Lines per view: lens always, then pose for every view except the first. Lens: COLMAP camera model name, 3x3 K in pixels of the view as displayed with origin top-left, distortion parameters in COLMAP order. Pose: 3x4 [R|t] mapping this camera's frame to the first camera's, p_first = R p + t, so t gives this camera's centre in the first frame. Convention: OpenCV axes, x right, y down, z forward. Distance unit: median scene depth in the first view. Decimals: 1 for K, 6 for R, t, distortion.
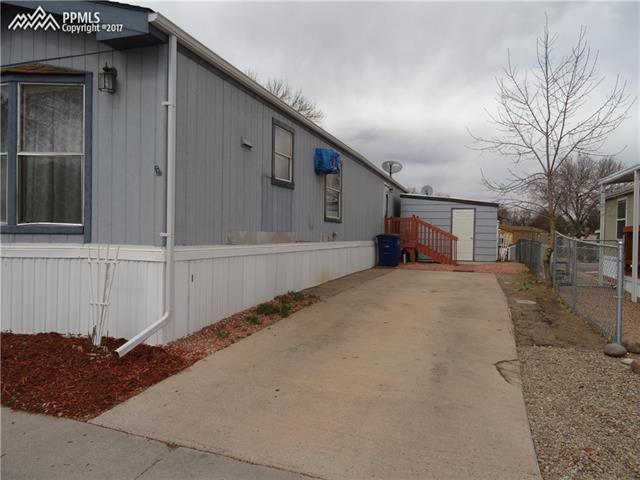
lens RADIAL K [[457.1, 0, 319.5], [0, 457.1, 238.6], [0, 0, 1]] dist [0.002019, -0.005162]
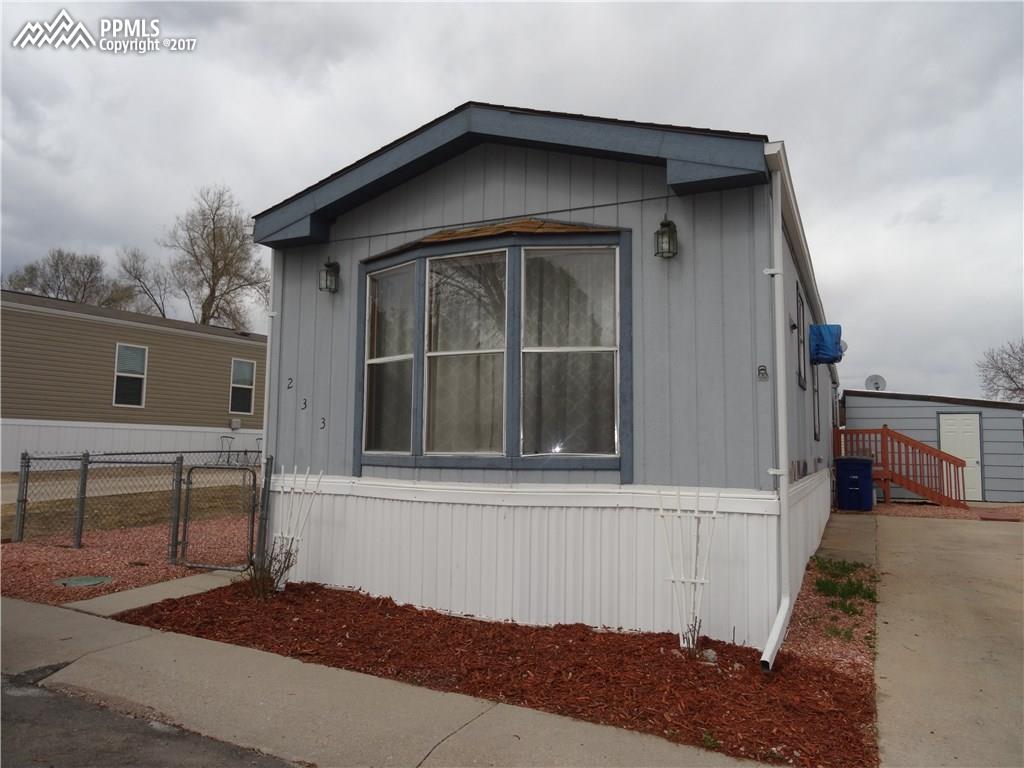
lens RADIAL K [[731.4, 0, 511.9], [0, 731.4, 382.5], [0, 0, 1]] dist [0.002019, -0.005162]
pose [[0.994164, -0.014492, -0.106902, -0.559192], [0.003424, 0.994676, -0.102996, -0.027101], [0.107825, 0.102029, 0.988921, -0.064167]]
